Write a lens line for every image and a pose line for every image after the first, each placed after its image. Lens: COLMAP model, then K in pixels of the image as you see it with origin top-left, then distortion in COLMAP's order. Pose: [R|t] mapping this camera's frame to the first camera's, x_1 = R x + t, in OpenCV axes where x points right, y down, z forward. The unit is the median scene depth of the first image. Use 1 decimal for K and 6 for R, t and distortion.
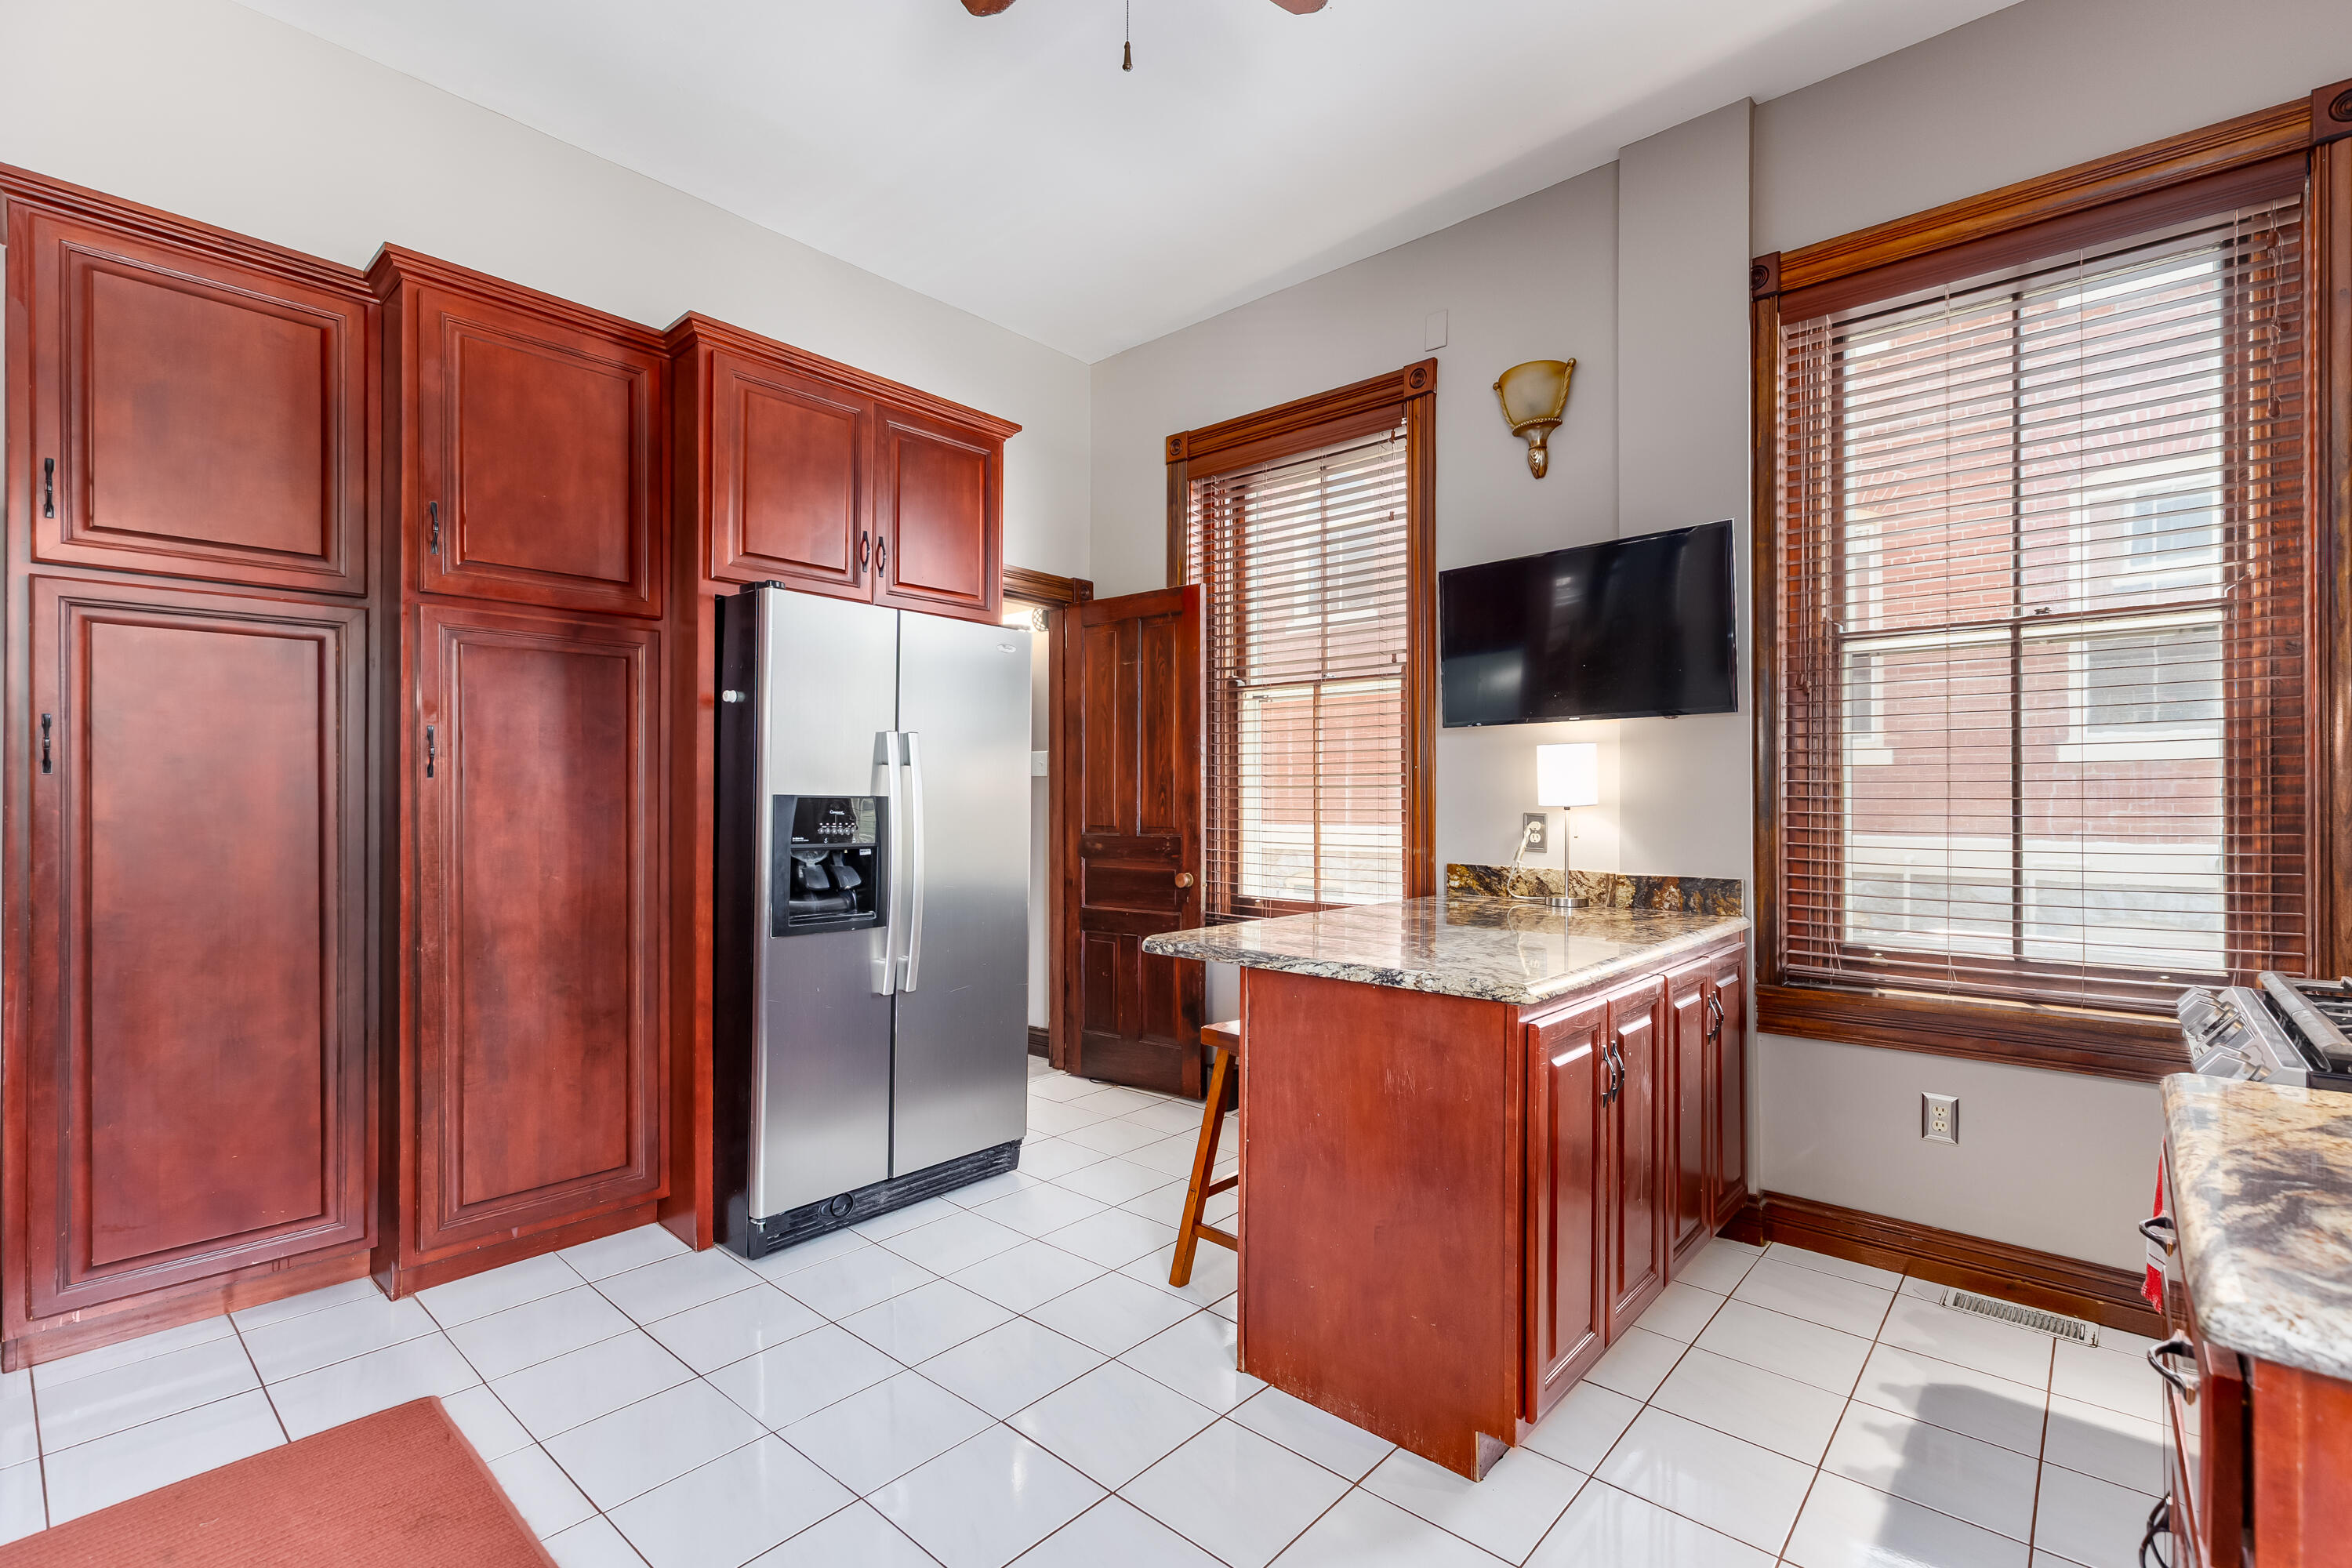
lens RADIAL K [[1068.9, 0, 1175.6], [0, 1068.9, 794.5], [0, 0, 1]] dist [0.013446, -0.003136]
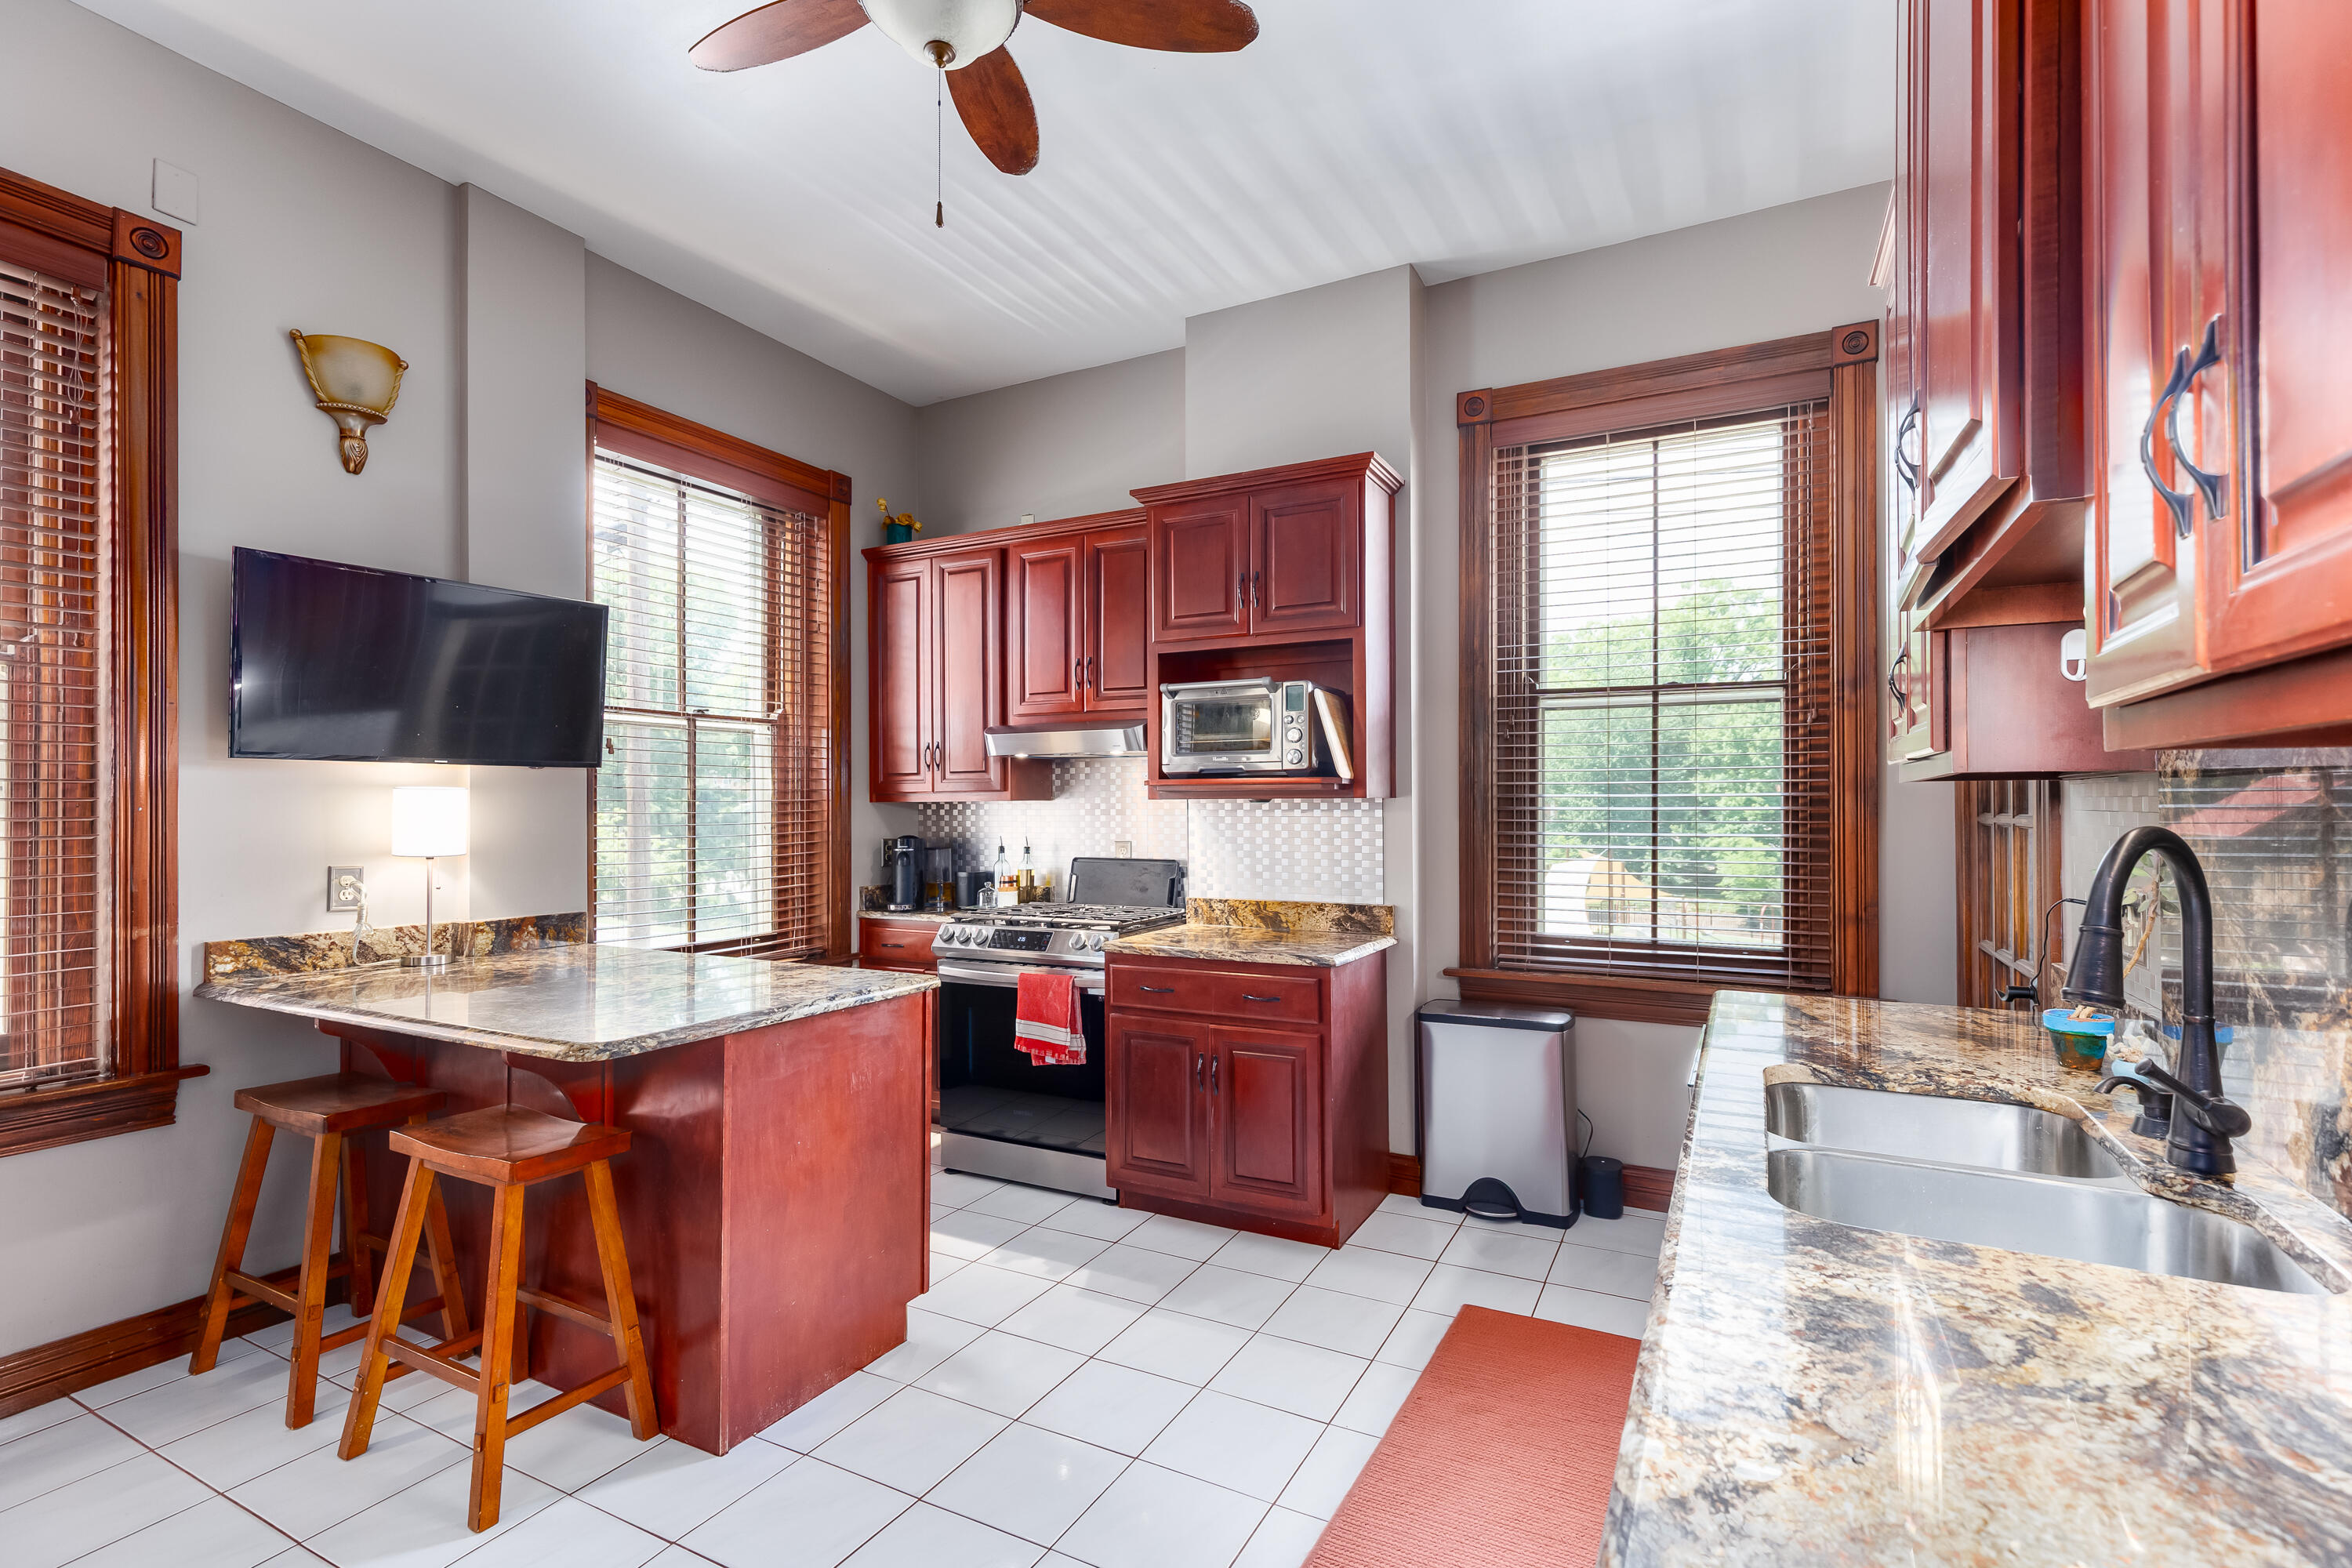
lens RADIAL K [[1068.9, 0, 1209.6], [0, 1068.9, 806.0], [0, 0, 1]] dist [0.013446, -0.003136]
pose [[-0.261526, -0.001263, 0.965196, -0.762678], [0.000428, 0.999999, 0.001425, -0.035221], [-0.965196, 0.000786, -0.261525, 0.648133]]
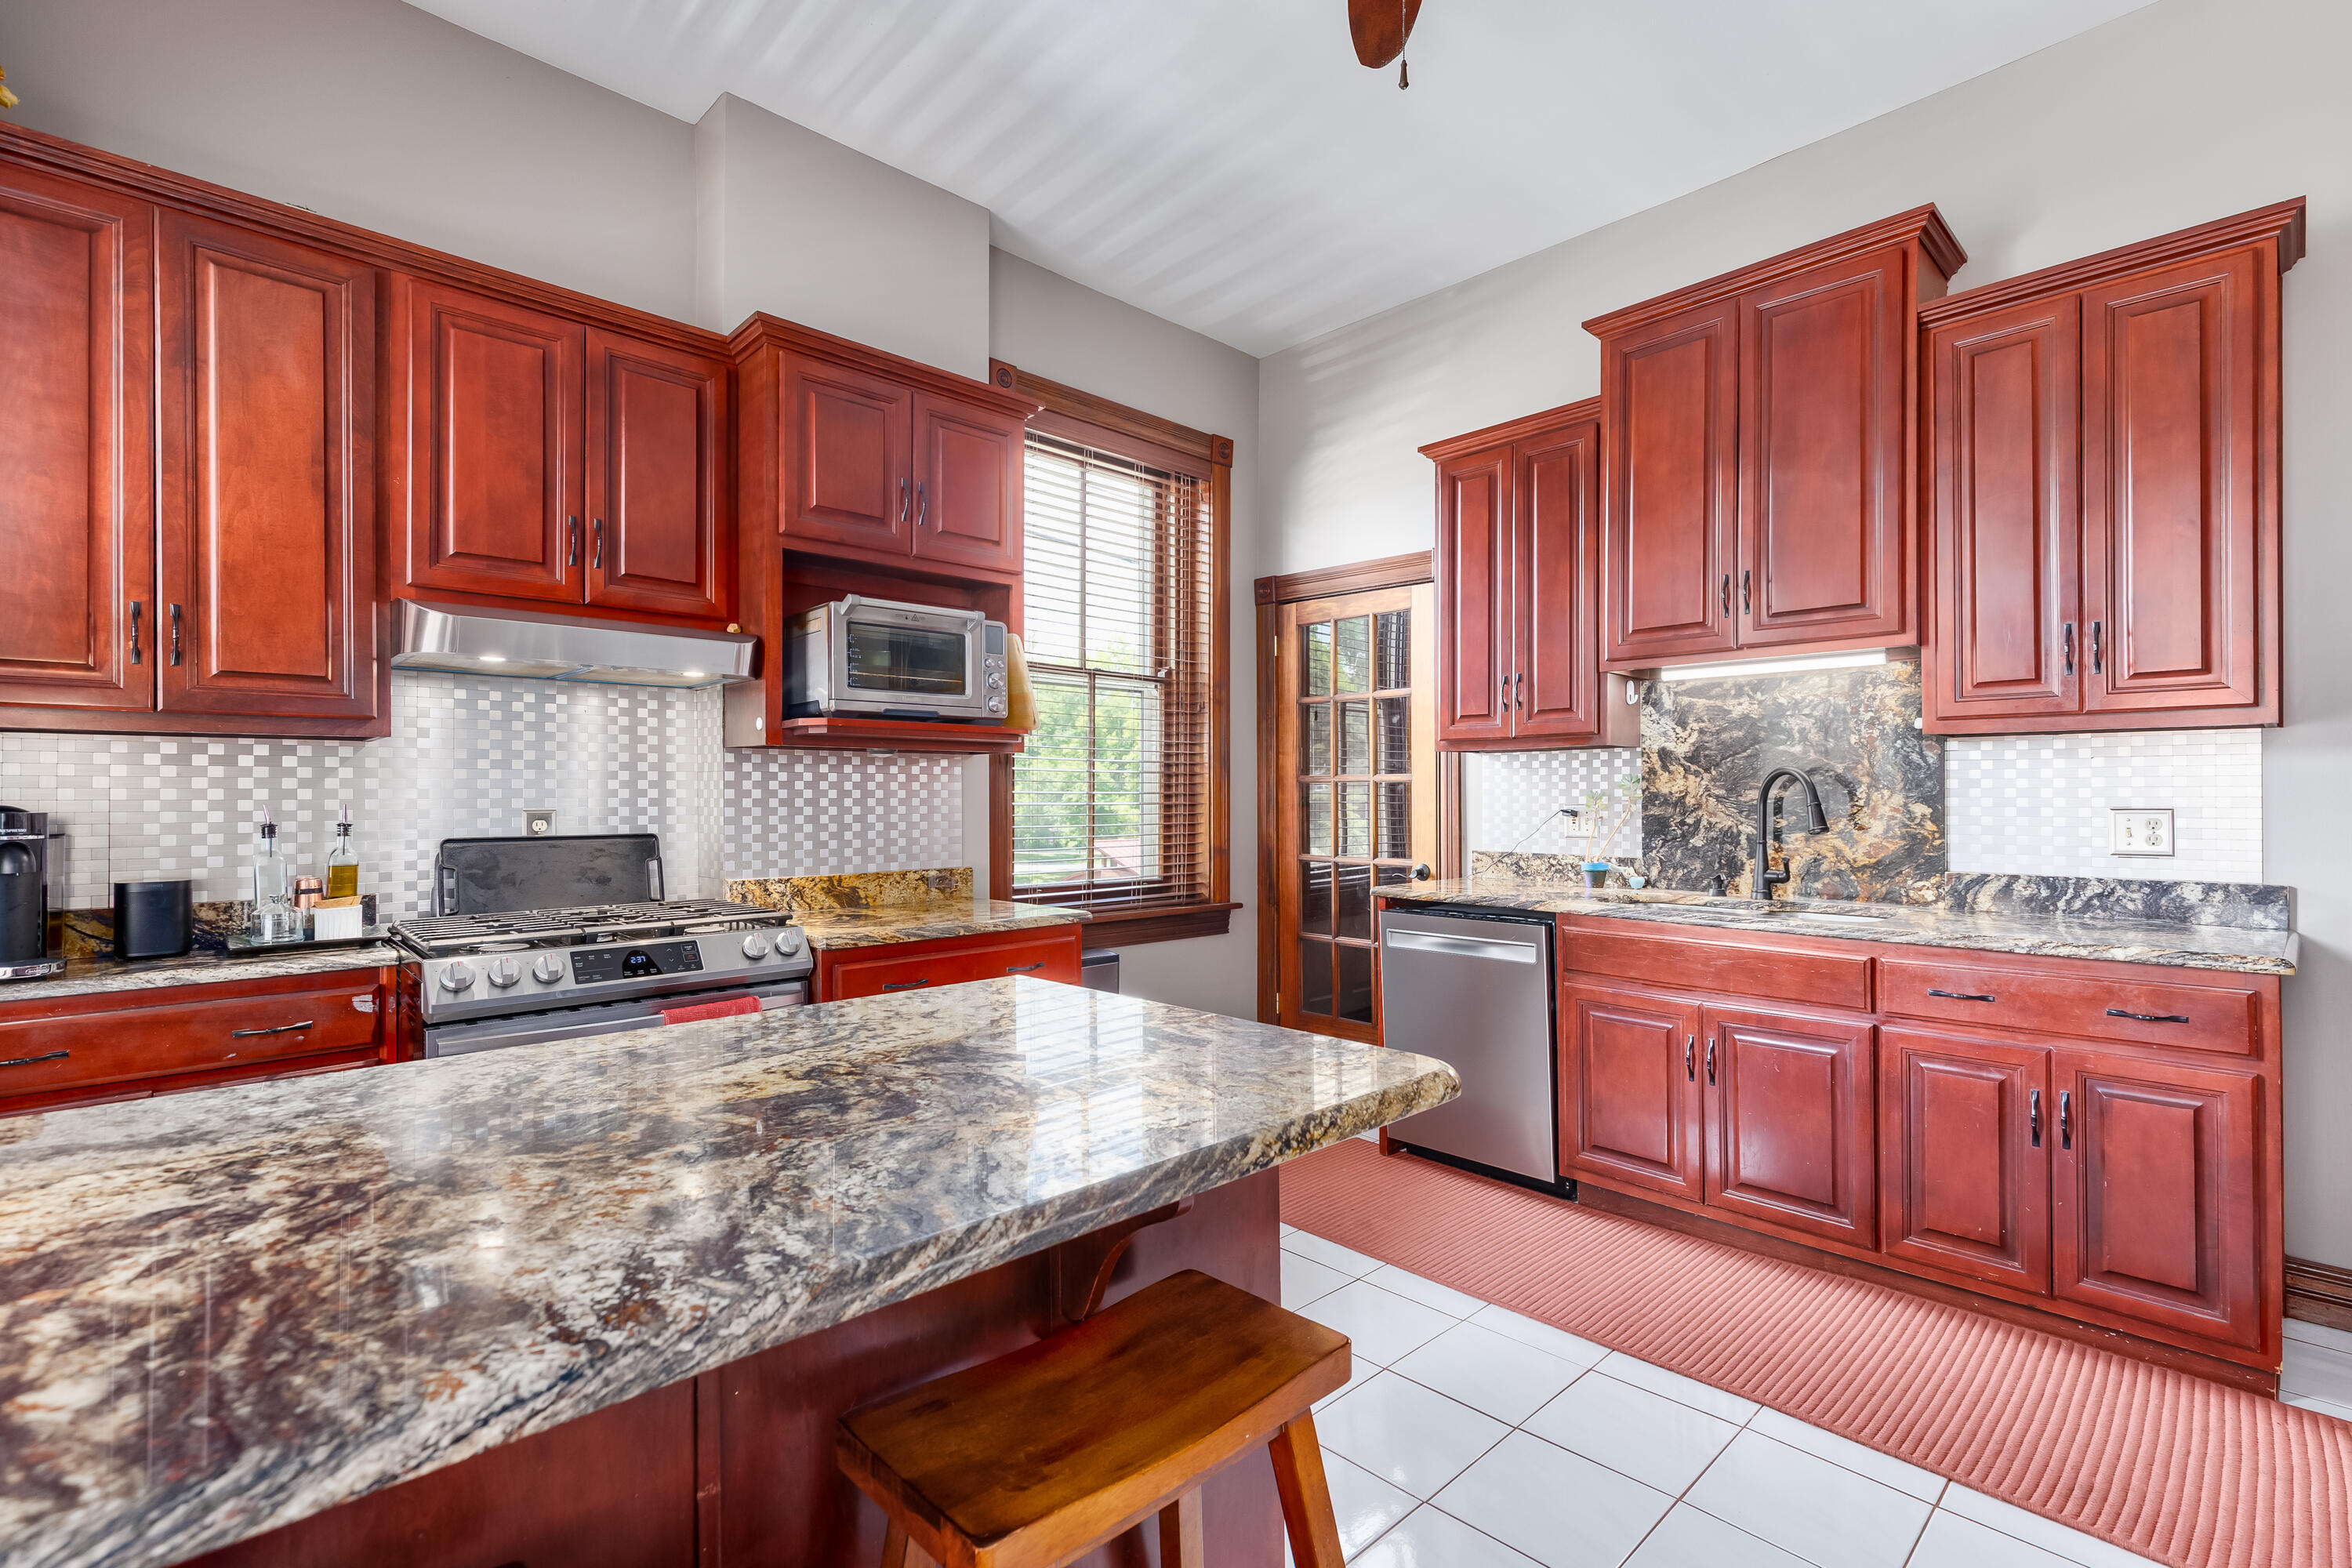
lens RADIAL K [[1068.9, 0, 1180.4], [0, 1068.9, 786.5], [0, 0, 1]] dist [0.013446, -0.003136]
pose [[-0.995855, 0.000428, 0.090954, 0.053866], [-0.000310, 0.999967, -0.008098, 0.002792], [-0.090955, -0.008093, -0.995822, 1.284870]]
